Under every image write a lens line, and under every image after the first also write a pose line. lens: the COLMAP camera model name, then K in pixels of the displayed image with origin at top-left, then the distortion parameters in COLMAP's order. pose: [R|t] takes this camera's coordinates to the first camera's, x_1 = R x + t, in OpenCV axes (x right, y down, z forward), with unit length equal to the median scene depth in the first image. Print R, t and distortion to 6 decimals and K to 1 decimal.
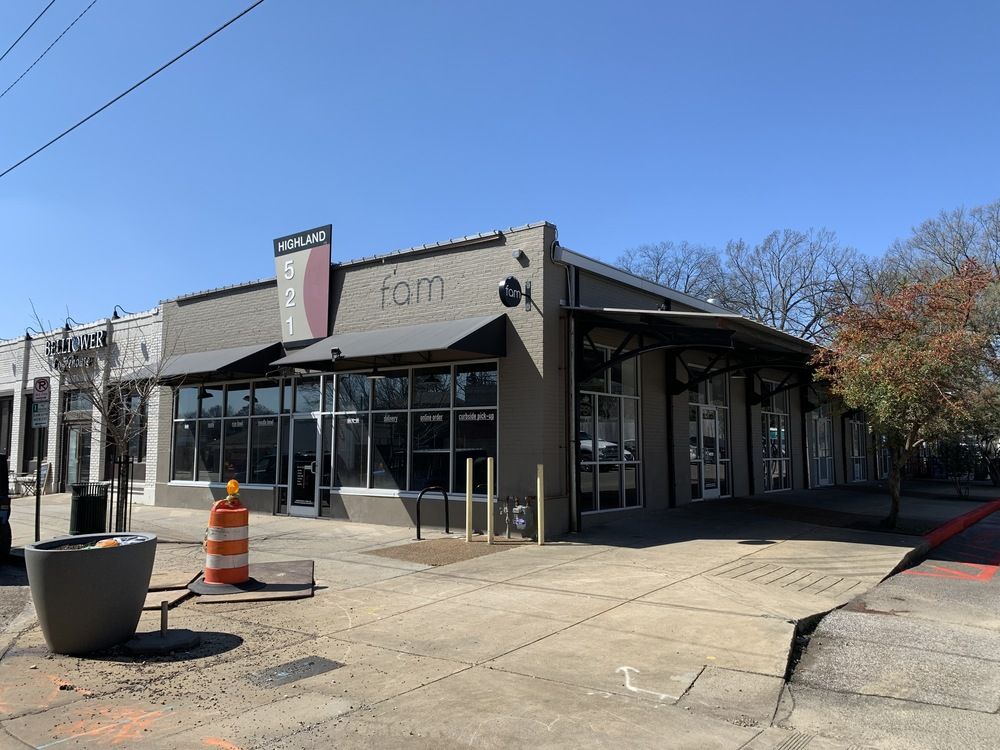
lens RADIAL K [[744.1, 0, 501.0], [0, 744.1, 363.9], [0, 0, 1]] dist [0.101949, -0.136947]
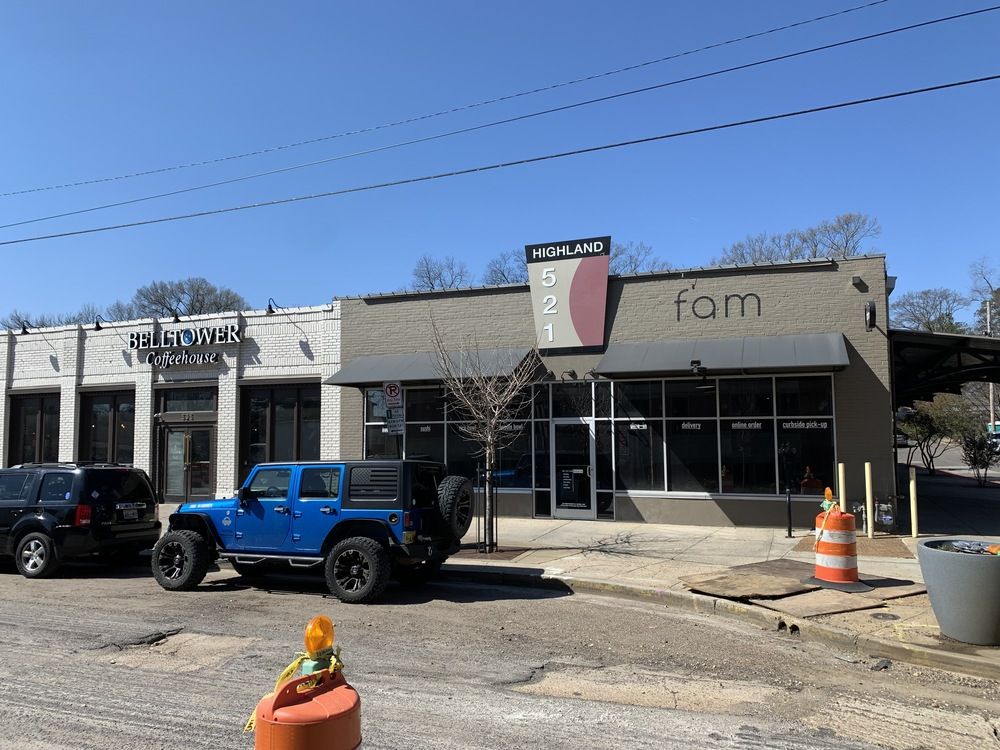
lens RADIAL K [[747.1, 0, 500.0], [0, 747.1, 375.0], [0, 0, 1]] dist [0.092161, -0.115931]
pose [[0.958817, 0.018636, 0.283412, -0.658768], [-0.024479, 0.999554, 0.017090, -0.009258], [-0.282967, -0.023324, 0.958846, 0.048373]]
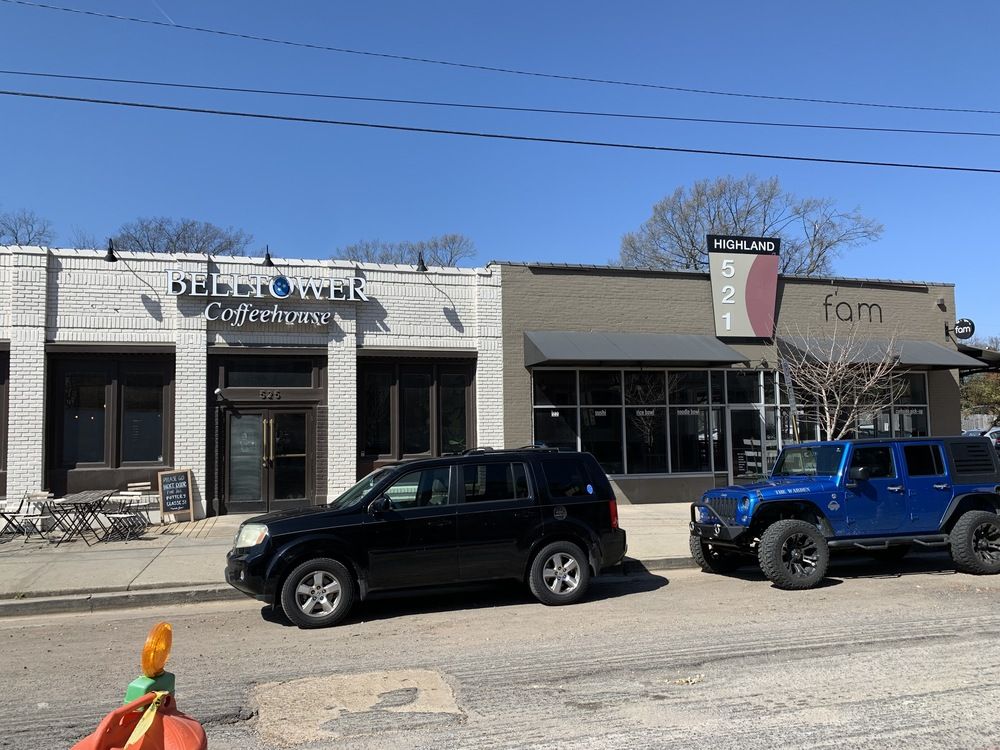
lens RADIAL K [[741.5, 0, 439.3], [0, 741.5, 379.5], [0, 0, 1]] dist [0.099603, -0.140917]
pose [[0.613673, 0.052264, 0.787829, -1.418242], [-0.070003, 0.997479, -0.011643, 0.074491], [-0.786451, -0.048005, 0.615785, 0.692322]]
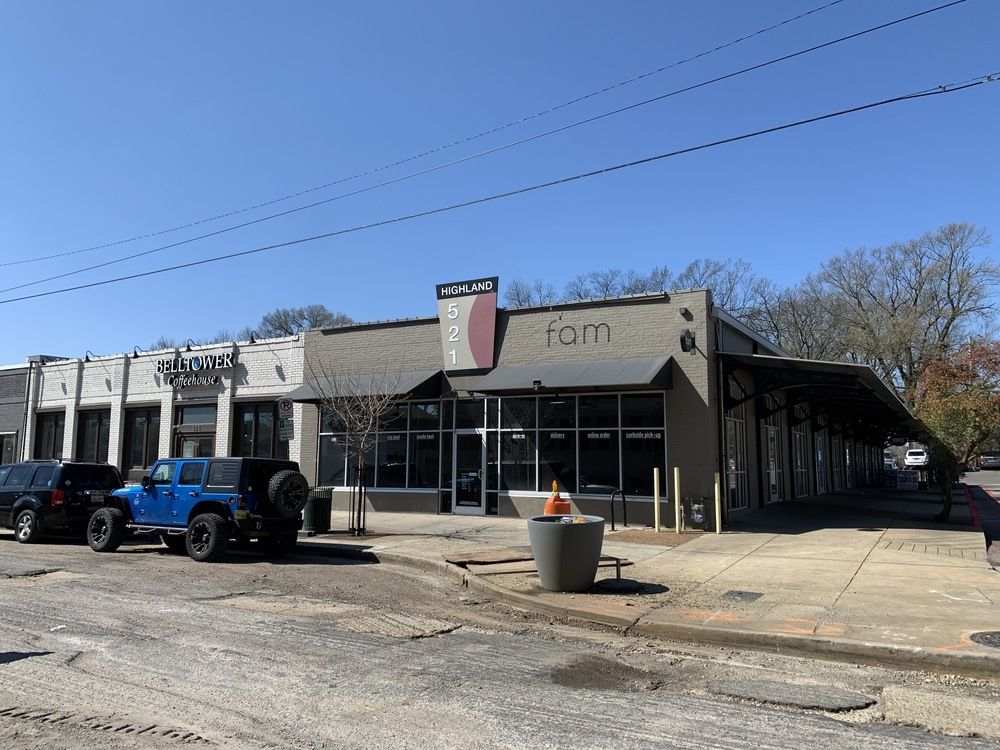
lens RADIAL K [[744.1, 0, 501.0], [0, 744.1, 363.9], [0, 0, 1]] dist [0.101949, -0.136947]
pose [[0.991949, 0.021664, 0.124772, -0.369863], [-0.019409, 0.999626, -0.019263, -0.018975], [-0.125142, 0.016686, 0.991998, -0.211456]]
